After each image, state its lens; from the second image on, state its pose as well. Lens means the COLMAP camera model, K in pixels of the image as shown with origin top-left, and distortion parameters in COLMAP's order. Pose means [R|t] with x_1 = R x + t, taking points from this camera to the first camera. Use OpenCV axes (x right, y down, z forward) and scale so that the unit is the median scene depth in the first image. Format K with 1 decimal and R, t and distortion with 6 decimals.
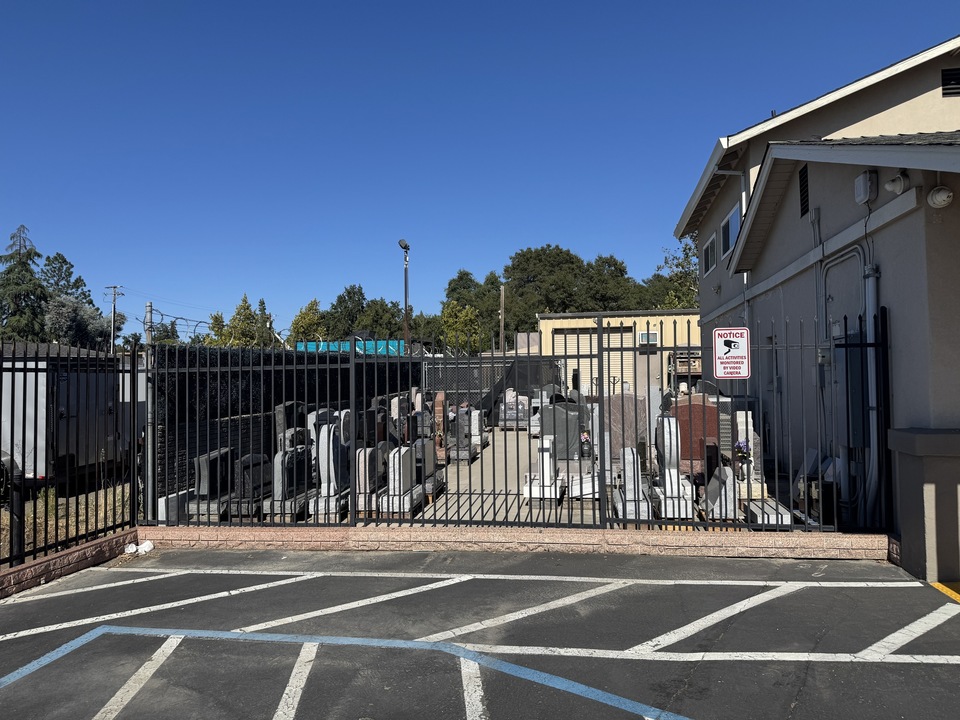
lens RADIAL K [[686.4, 0, 480.0], [0, 686.4, 360.0], [0, 0, 1]] dist [-0.004354, -0.004157]
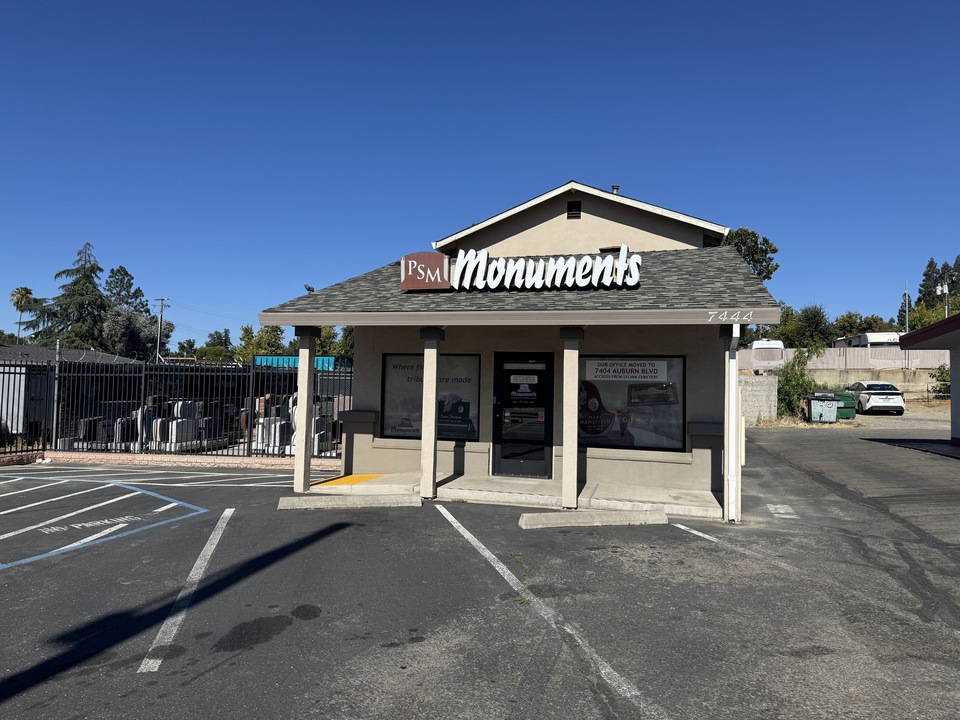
lens RADIAL K [[686.4, 0, 480.0], [0, 686.4, 360.0], [0, 0, 1]] dist [-0.004354, -0.004157]
pose [[0.996253, 0.030075, -0.081094, 0.084007], [-0.031668, 0.999329, -0.018422, -0.002853], [0.080485, 0.020921, 0.996536, -0.082694]]
